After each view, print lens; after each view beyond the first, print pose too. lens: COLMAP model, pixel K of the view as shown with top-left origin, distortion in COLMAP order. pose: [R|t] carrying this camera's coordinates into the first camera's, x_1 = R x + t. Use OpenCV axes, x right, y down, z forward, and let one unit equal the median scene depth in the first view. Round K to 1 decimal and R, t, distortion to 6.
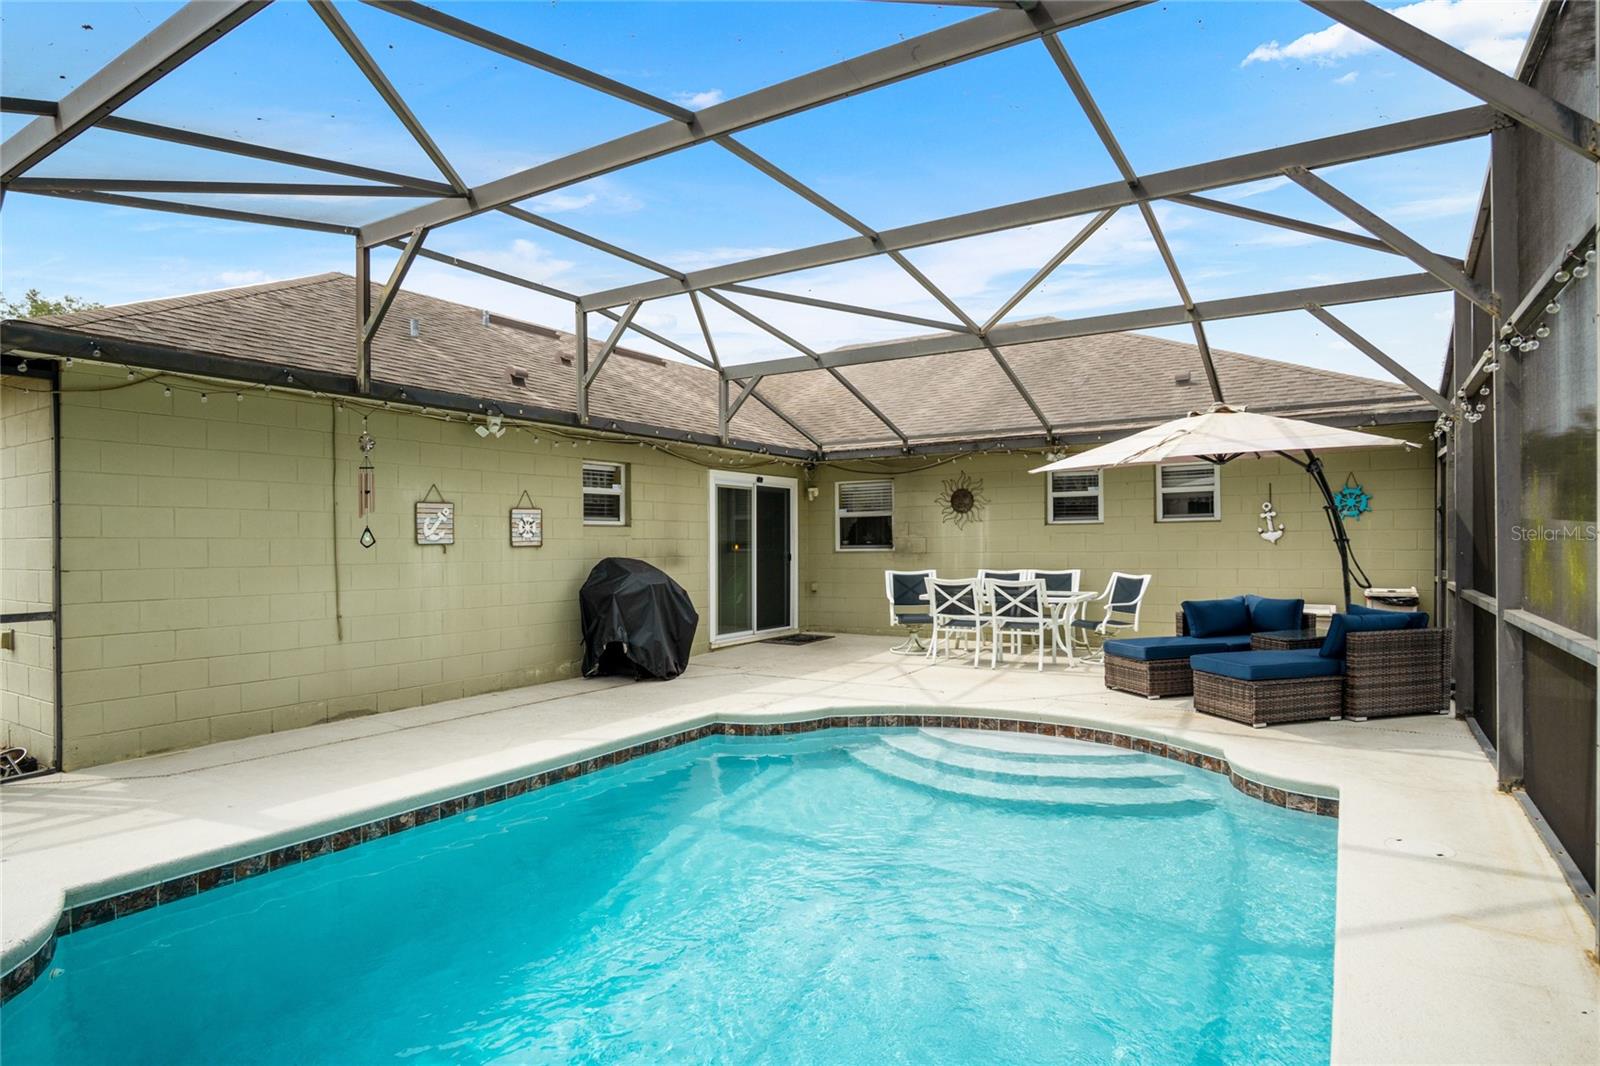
lens RADIAL K [[871.0, 0, 798.5], [0, 871.0, 545.6], [0, 0, 1]] dist [-0.026917, 0.002917]
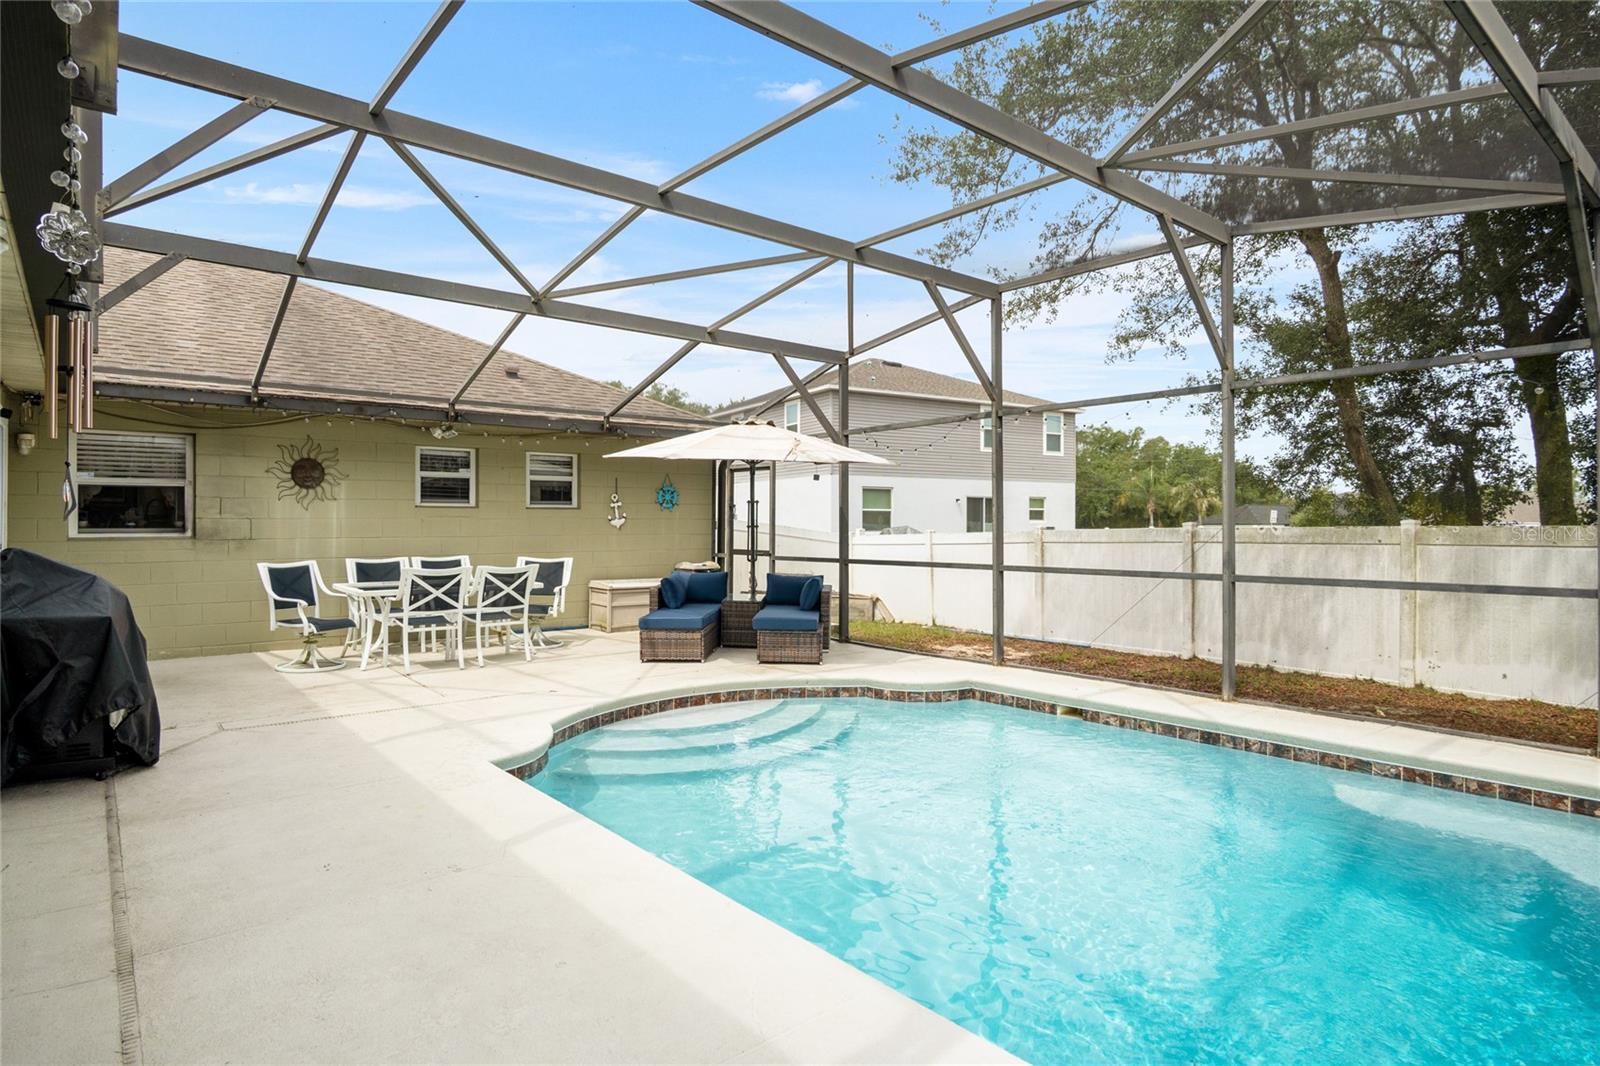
lens RADIAL K [[871.0, 0, 796.5], [0, 871.0, 526.4], [0, 0, 1]] dist [-0.026917, 0.002917]
pose [[0.313199, 0.009617, 0.949639, -0.508187], [-0.000775, 0.999951, -0.009871, 0.005459], [-0.949687, 0.002355, 0.313191, 0.399699]]
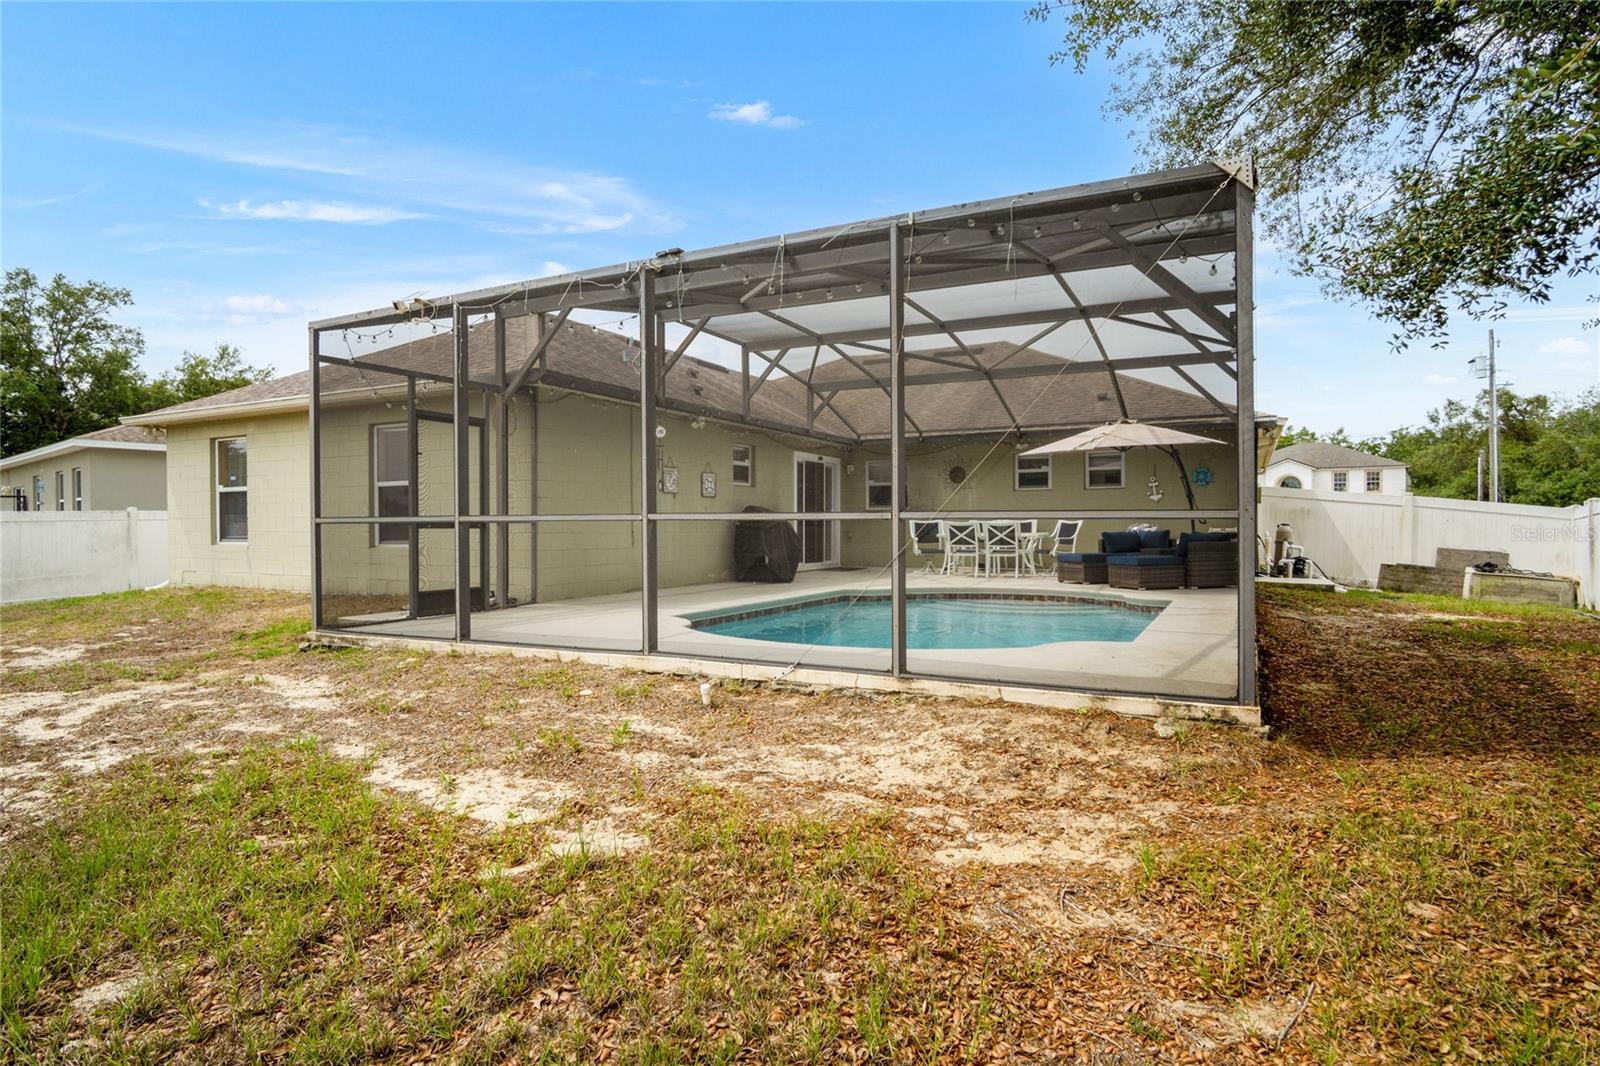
lens RADIAL K [[871.0, 0, 801.1], [0, 871.0, 527.2], [0, 0, 1]] dist [-0.026917, 0.002917]
pose [[0.996003, 0.007316, 0.089019, -0.252522], [-0.006960, 0.999967, -0.004305, 0.055817], [-0.089048, 0.003668, 0.996021, -0.548073]]
